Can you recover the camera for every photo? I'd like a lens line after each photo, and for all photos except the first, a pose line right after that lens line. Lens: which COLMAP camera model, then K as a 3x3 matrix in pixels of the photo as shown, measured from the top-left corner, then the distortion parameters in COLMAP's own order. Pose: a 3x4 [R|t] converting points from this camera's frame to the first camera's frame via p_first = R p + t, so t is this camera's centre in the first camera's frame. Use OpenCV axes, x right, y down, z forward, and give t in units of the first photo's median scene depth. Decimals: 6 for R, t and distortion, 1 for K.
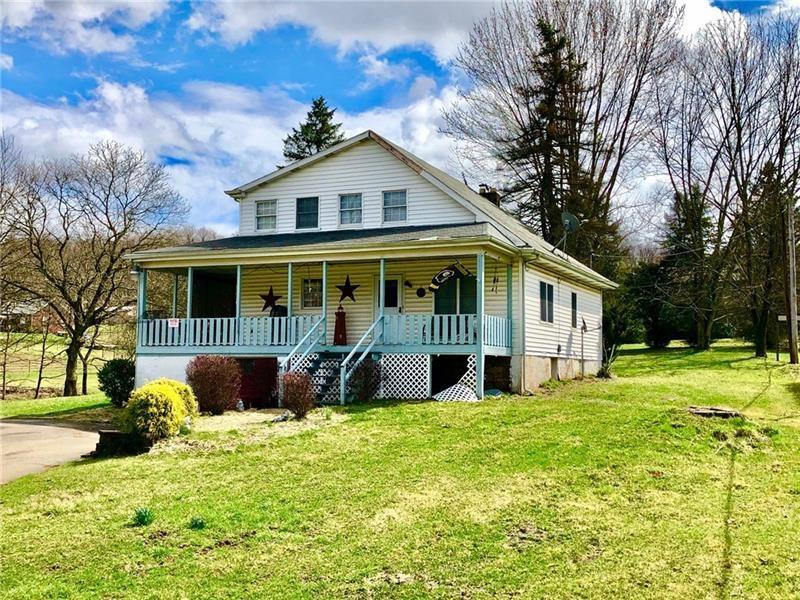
lens RADIAL K [[901.2, 0, 400.0], [0, 901.2, 300.0], [0, 0, 1]] dist [0.160644, -0.533874]
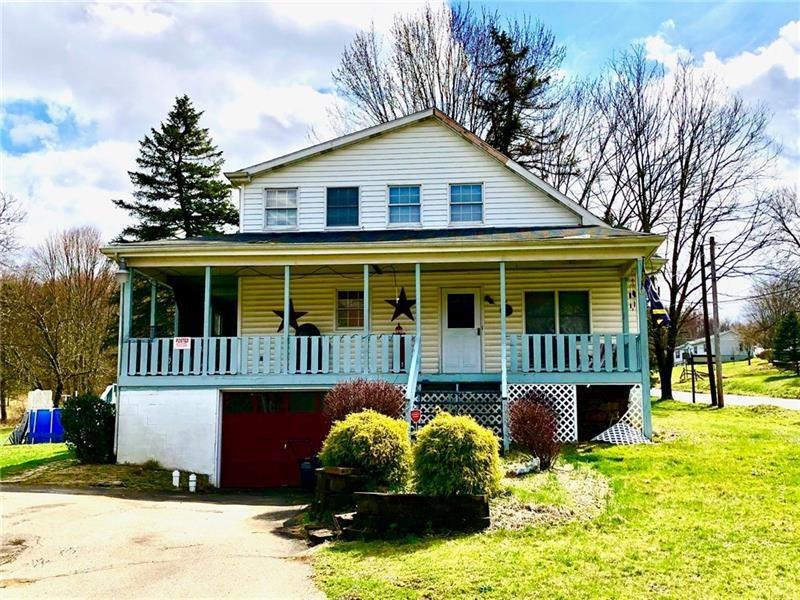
lens RADIAL K [[901.2, 0, 400.0], [0, 901.2, 300.0], [0, 0, 1]] dist [0.160644, -0.533874]
pose [[0.946628, 0.033309, 0.320602, -0.312383], [-0.014493, 0.998039, -0.060900, 0.031684], [-0.322001, 0.053003, 0.945254, 0.260084]]
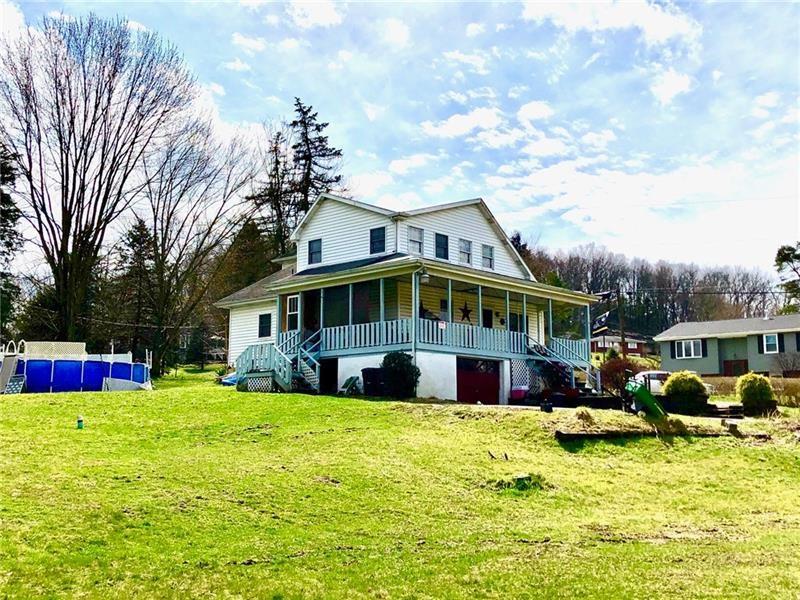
lens RADIAL K [[901.2, 0, 400.0], [0, 901.2, 300.0], [0, 0, 1]] dist [0.160644, -0.533874]
pose [[0.303498, 0.123516, 0.944792, -1.333451], [-0.072249, 0.991691, -0.106439, 0.117819], [-0.950089, -0.035956, 0.309900, 0.685433]]
